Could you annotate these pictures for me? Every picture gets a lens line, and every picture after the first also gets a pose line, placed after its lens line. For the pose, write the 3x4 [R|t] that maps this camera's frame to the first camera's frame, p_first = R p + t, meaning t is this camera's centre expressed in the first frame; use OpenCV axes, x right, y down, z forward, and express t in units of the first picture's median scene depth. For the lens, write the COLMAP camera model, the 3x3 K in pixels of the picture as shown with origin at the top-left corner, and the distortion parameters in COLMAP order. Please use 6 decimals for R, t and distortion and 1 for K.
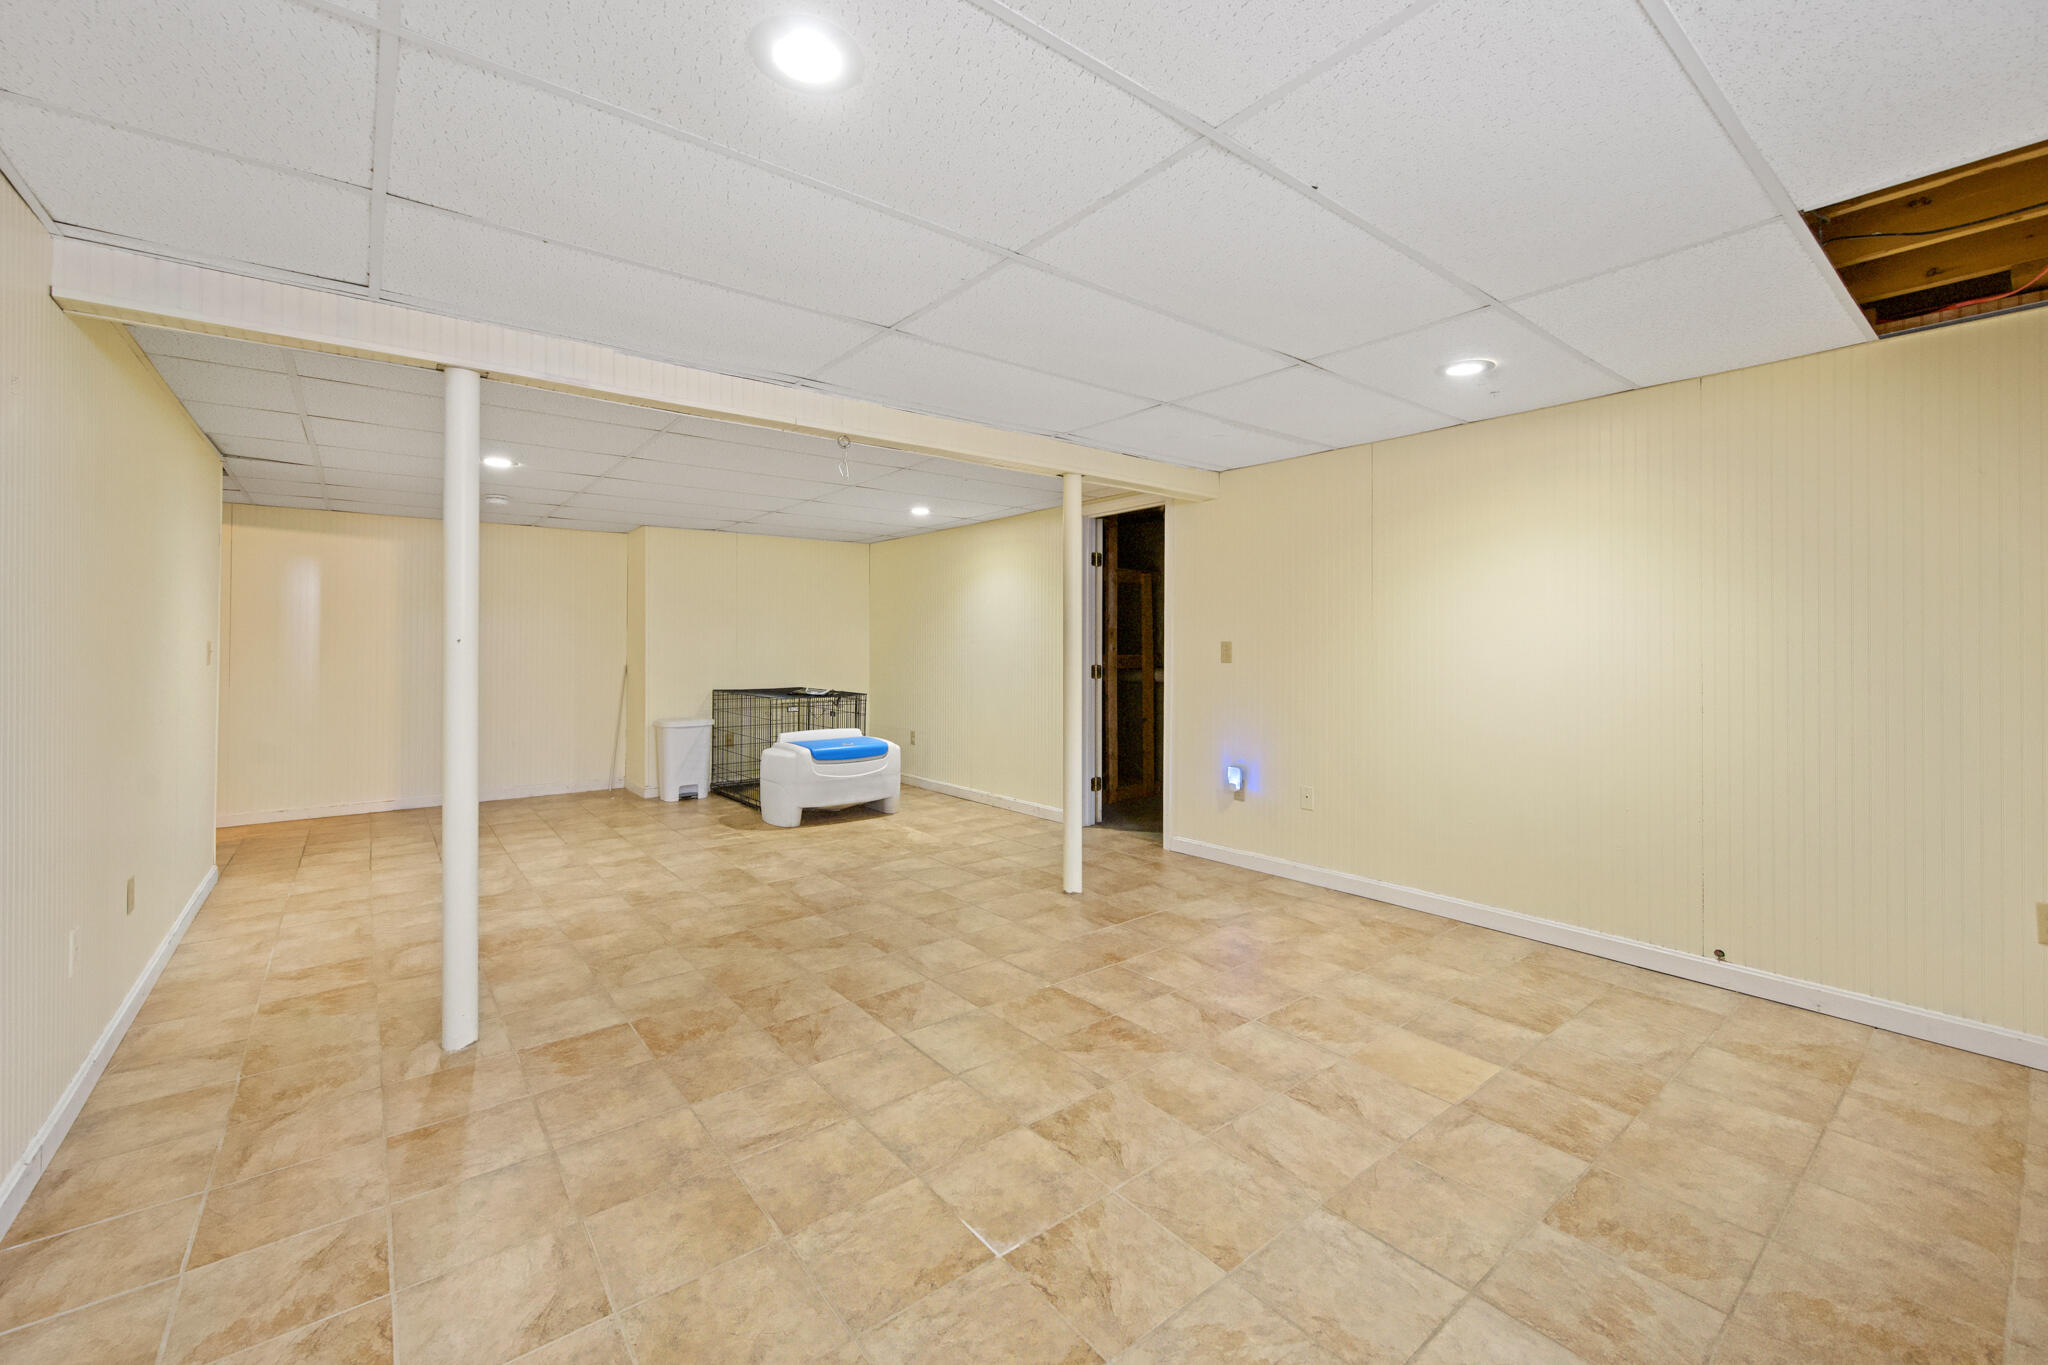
lens RADIAL K [[834.4, 0, 1030.8], [0, 834.4, 653.4], [0, 0, 1]] dist [-0.001276, -0.000047]
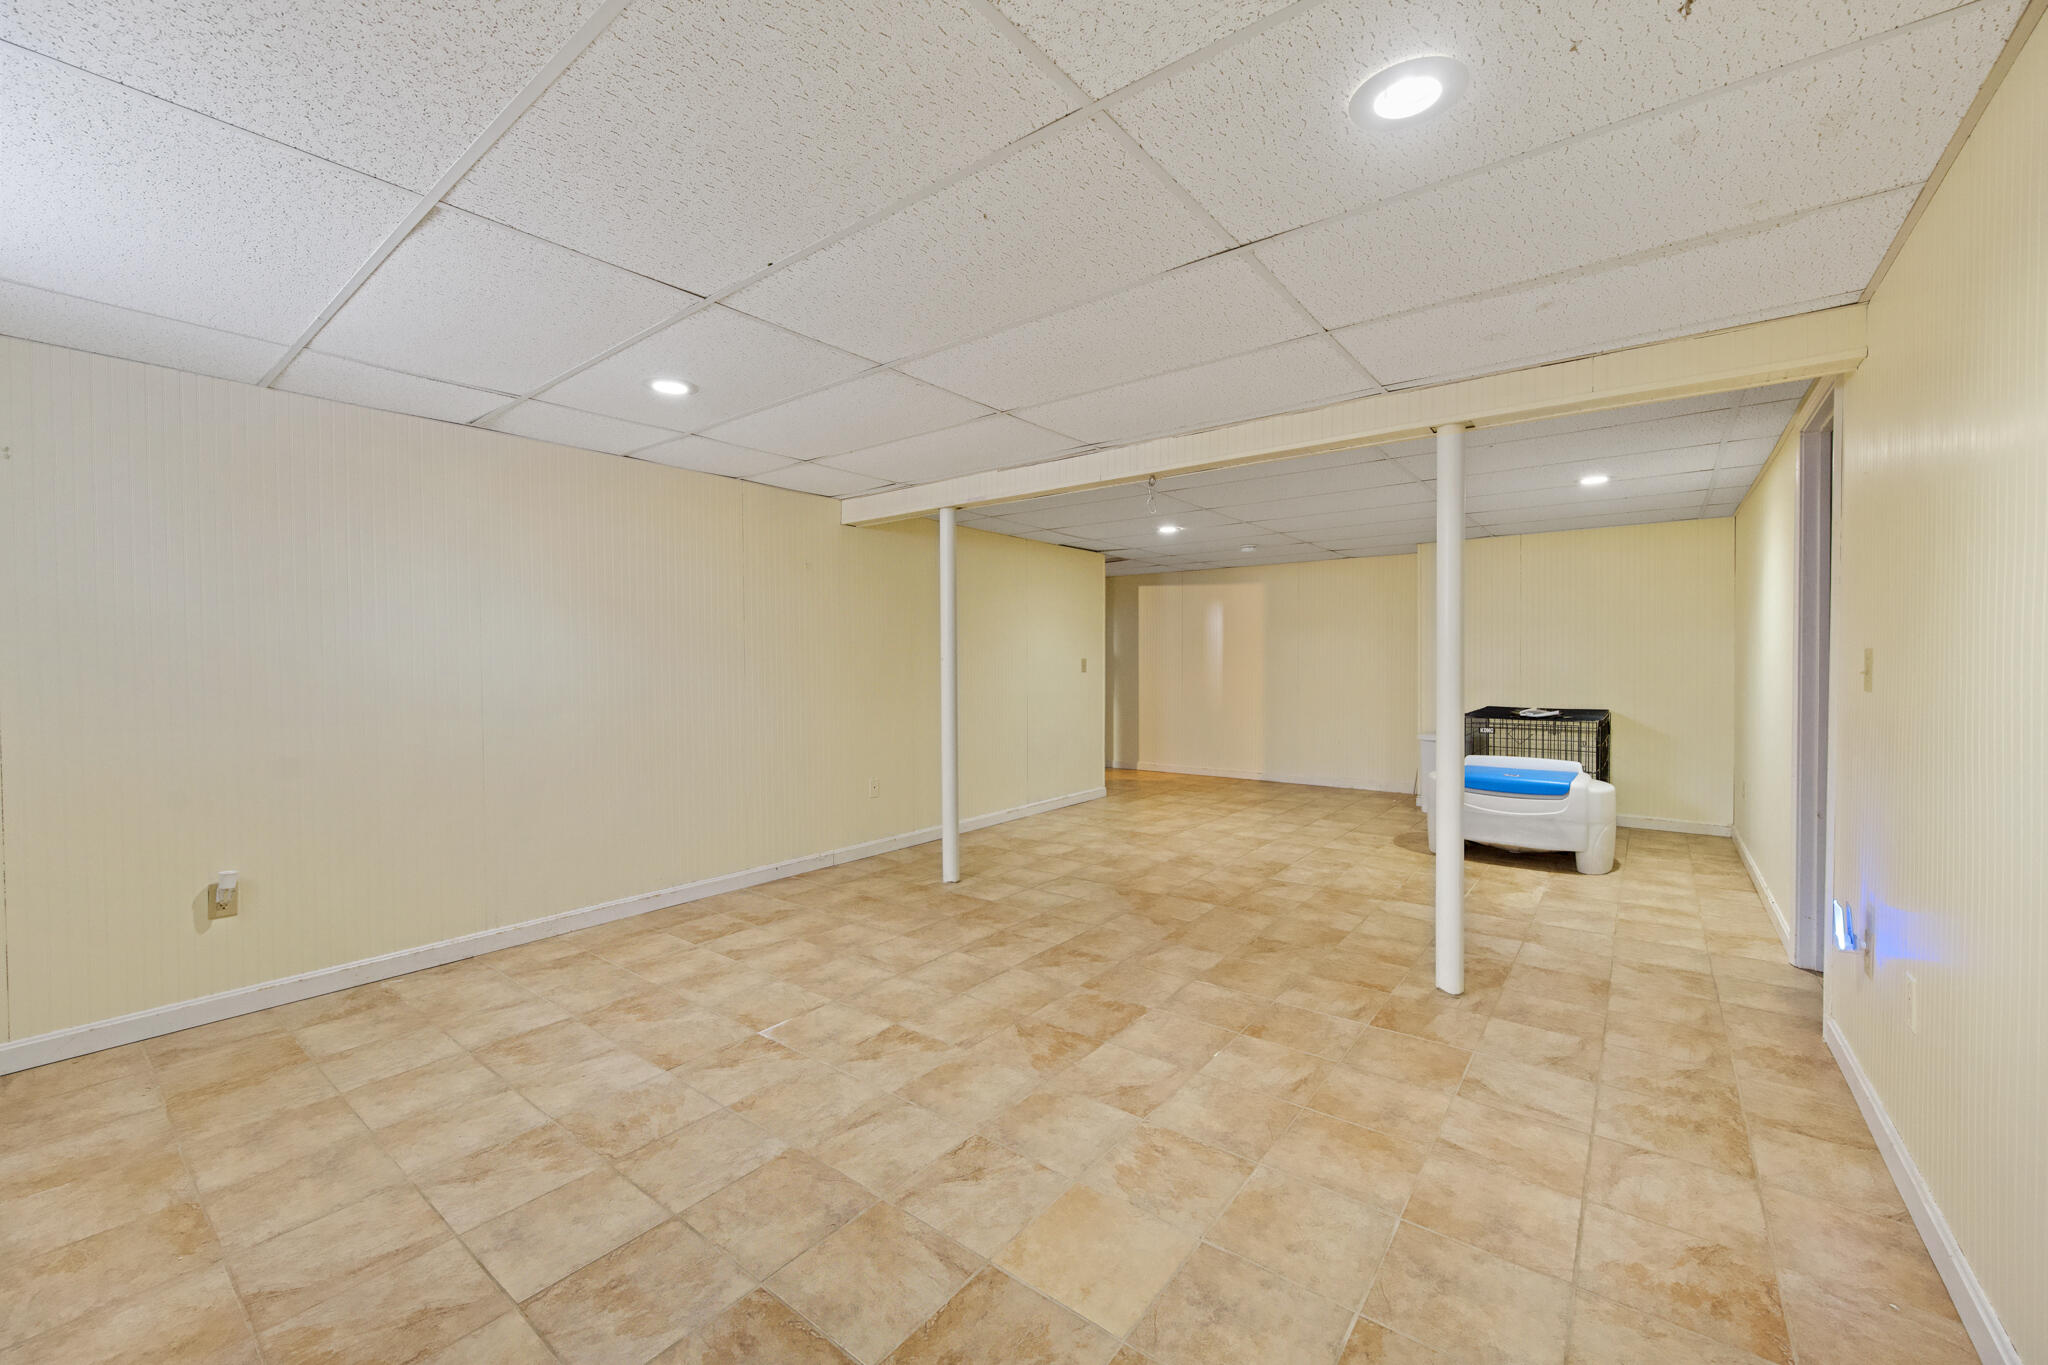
lens RADIAL K [[834.4, 0, 1030.8], [0, 834.4, 653.4], [0, 0, 1]] dist [-0.001276, -0.000047]
pose [[0.220319, -0.011983, -0.975354, 1.034088], [-0.003723, 0.999907, -0.013126, -0.000058], [0.975421, 0.006523, 0.220254, 0.710908]]
